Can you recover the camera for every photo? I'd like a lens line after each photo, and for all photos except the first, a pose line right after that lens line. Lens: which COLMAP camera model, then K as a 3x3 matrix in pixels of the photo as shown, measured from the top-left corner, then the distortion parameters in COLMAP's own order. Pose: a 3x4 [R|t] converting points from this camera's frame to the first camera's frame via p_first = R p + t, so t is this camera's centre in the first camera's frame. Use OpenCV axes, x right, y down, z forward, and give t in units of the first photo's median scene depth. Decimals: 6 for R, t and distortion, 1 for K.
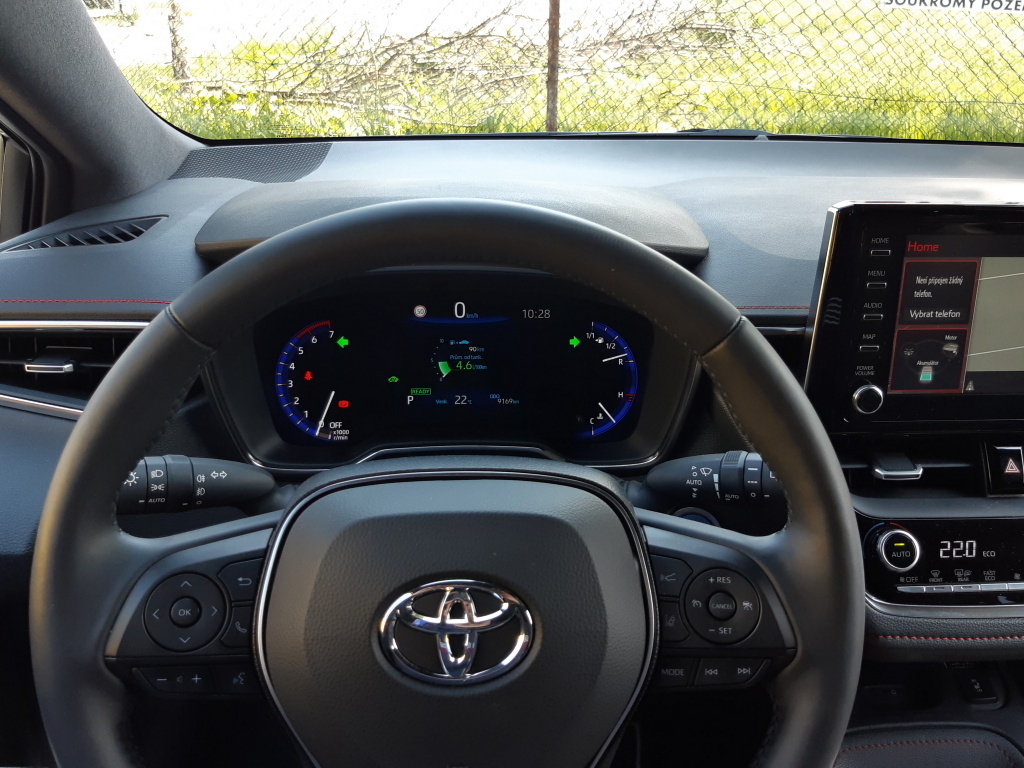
lens RADIAL K [[839.1, 0, 546.3], [0, 839.1, 342.2], [0, 0, 1]] dist [0.097902, -0.196330]
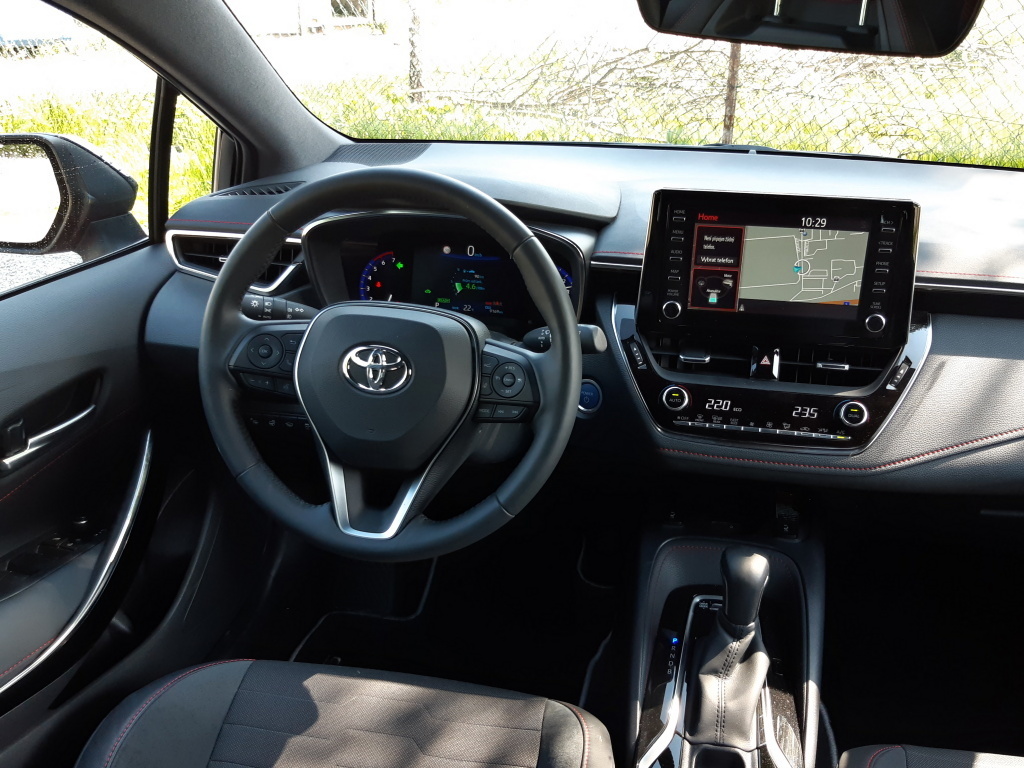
lens RADIAL K [[845.3, 0, 579.3], [0, 845.3, 397.1], [0, 0, 1]] dist [0.171512, -0.466076]
pose [[0.974079, 0.095843, -0.204901, 0.545349], [-0.087427, 0.994927, 0.049759, 0.166801], [0.208630, -0.030556, 0.977517, -0.651811]]
